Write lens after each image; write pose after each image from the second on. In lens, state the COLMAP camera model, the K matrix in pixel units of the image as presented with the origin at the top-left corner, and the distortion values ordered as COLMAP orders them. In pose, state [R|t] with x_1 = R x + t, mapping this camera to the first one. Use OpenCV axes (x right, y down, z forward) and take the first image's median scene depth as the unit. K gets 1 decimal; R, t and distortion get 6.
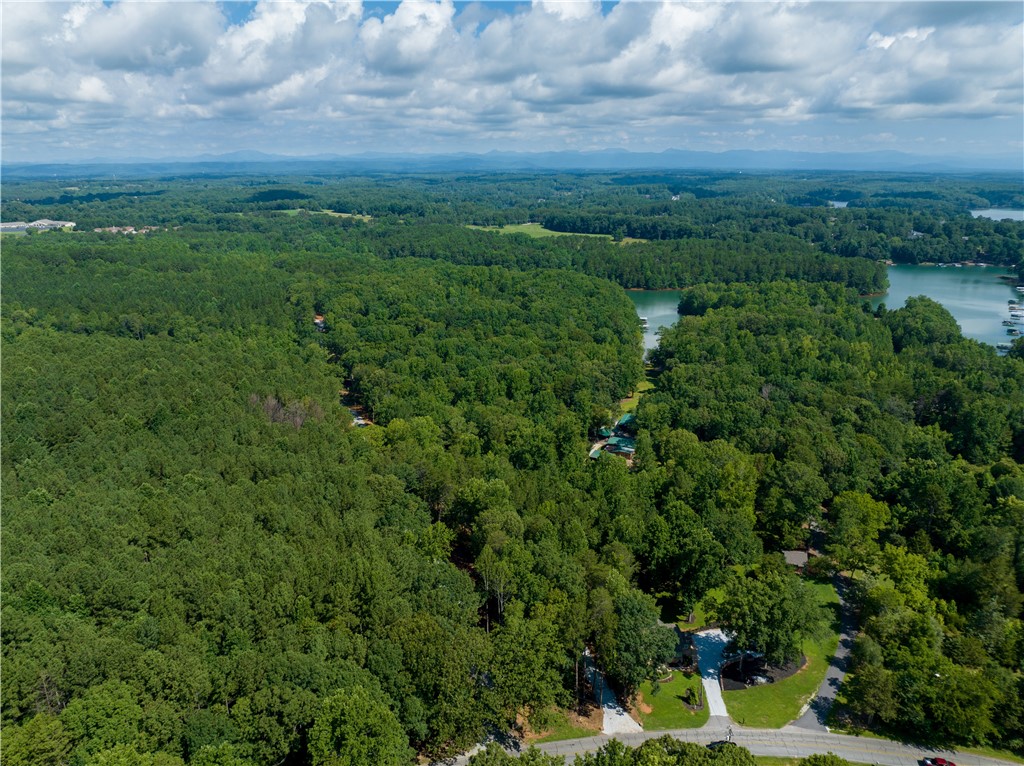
lens RADIAL K [[716.7, 0, 512.0], [0, 716.7, 383.0], [0, 0, 1]] dist [-0.056177, 0.027078]
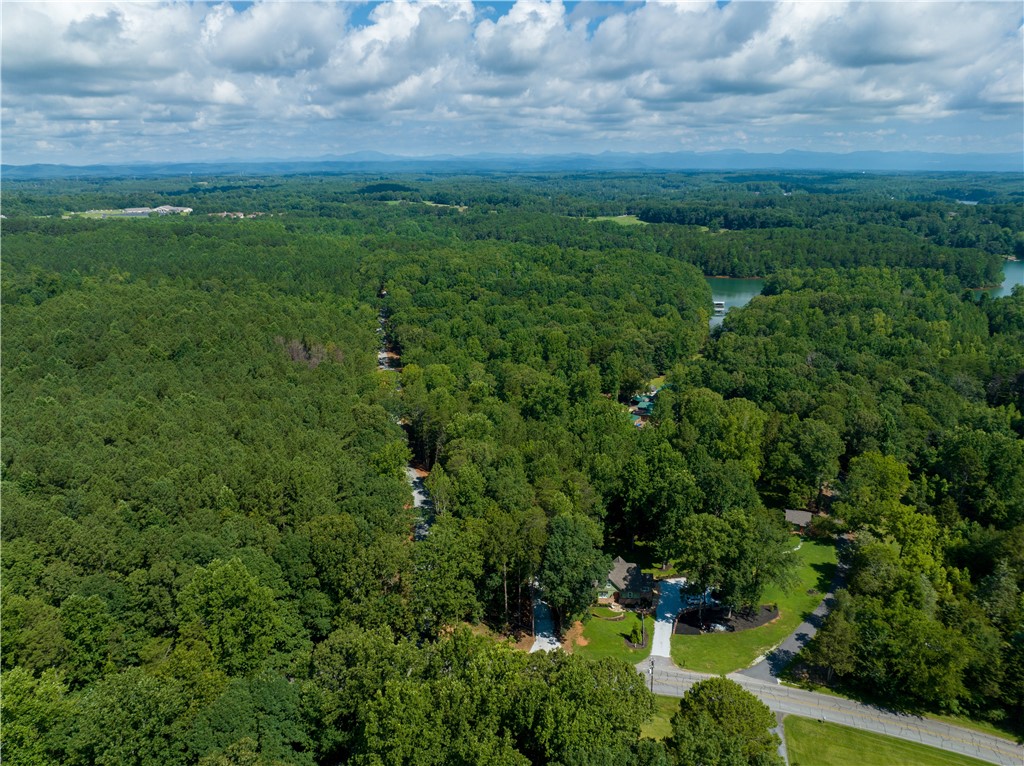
lens RADIAL K [[712.9, 0, 511.5], [0, 712.9, 396.0], [0, 0, 1]] dist [-0.050656, 0.020211]
pose [[0.988639, 0.045454, -0.143275, 0.038467], [-0.042901, 0.998862, 0.020856, 0.021326], [0.144060, -0.014472, 0.989463, 0.011175]]
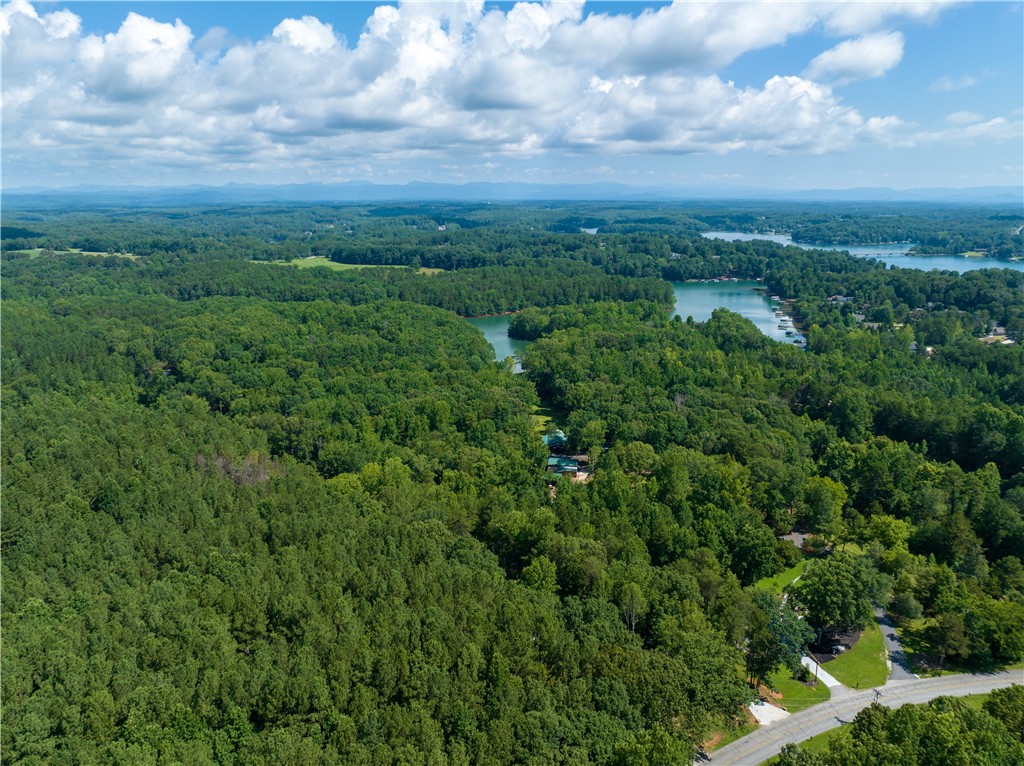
lens RADIAL K [[716.7, 0, 512.0], [0, 716.7, 383.0], [0, 0, 1]] dist [-0.056177, 0.027078]
pose [[0.943037, -0.082853, 0.322206, -0.088417], [0.096197, 0.995031, -0.025688, -0.004046], [-0.318477, 0.055220, 0.946321, 0.015535]]
